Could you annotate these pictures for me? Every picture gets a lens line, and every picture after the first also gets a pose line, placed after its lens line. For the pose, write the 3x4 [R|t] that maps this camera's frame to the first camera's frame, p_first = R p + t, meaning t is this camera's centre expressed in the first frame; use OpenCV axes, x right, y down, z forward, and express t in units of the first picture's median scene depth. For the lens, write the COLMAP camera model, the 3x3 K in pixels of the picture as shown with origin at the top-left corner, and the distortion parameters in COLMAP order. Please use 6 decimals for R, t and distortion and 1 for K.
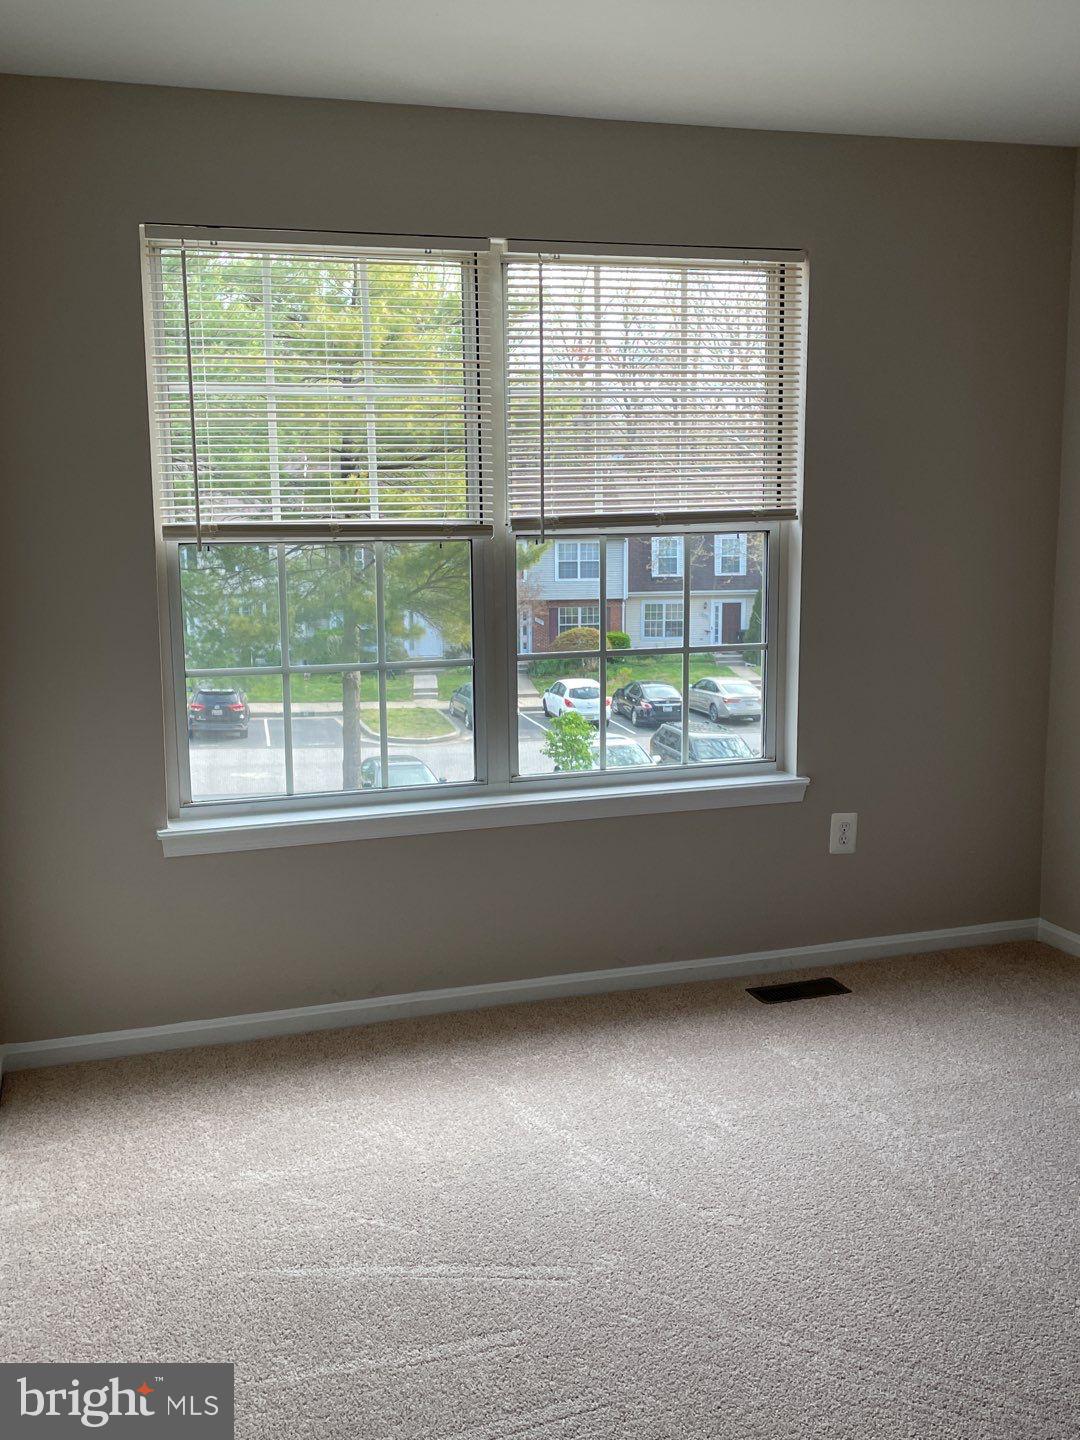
lens RADIAL K [[1435.0, 0, 540.0], [0, 1435.0, 720.0], [0, 0, 1]] dist [0.093033, -0.168778]
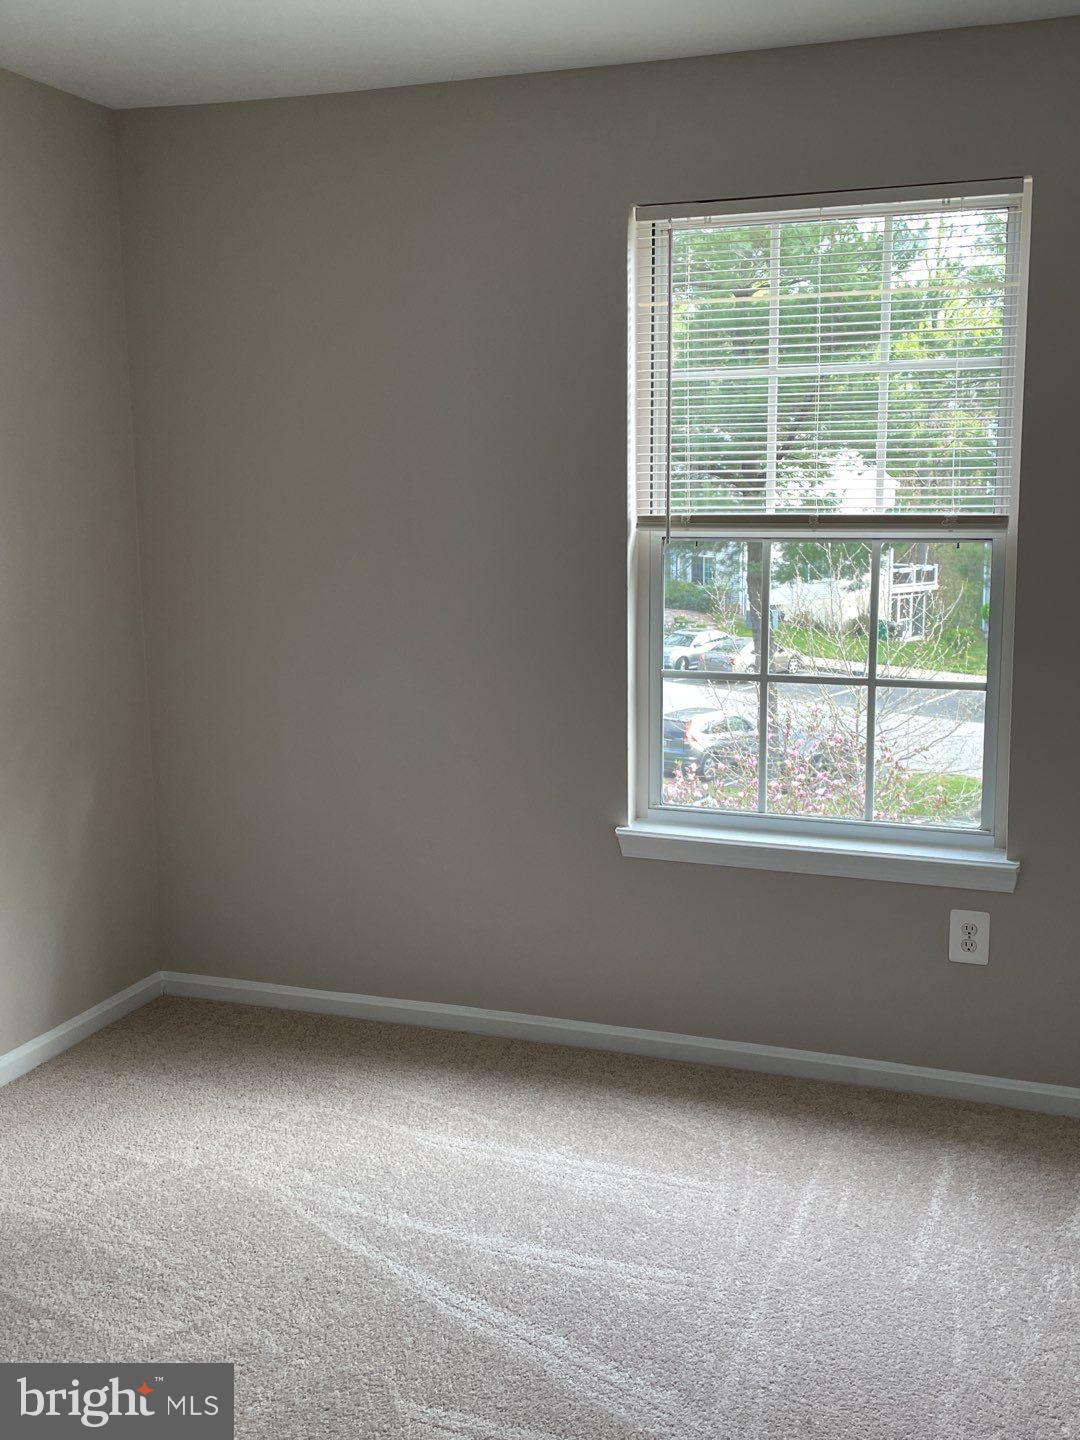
lens RADIAL K [[1602.8, 0, 539.7], [0, 1602.8, 742.5], [0, 0, 1]] dist [0.002435, 0.372194]
pose [[0.775653, 0.114755, -0.620639, 0.434029], [-0.110289, 0.992846, 0.045741, -0.029468], [0.621449, 0.032971, 0.782761, 0.137021]]
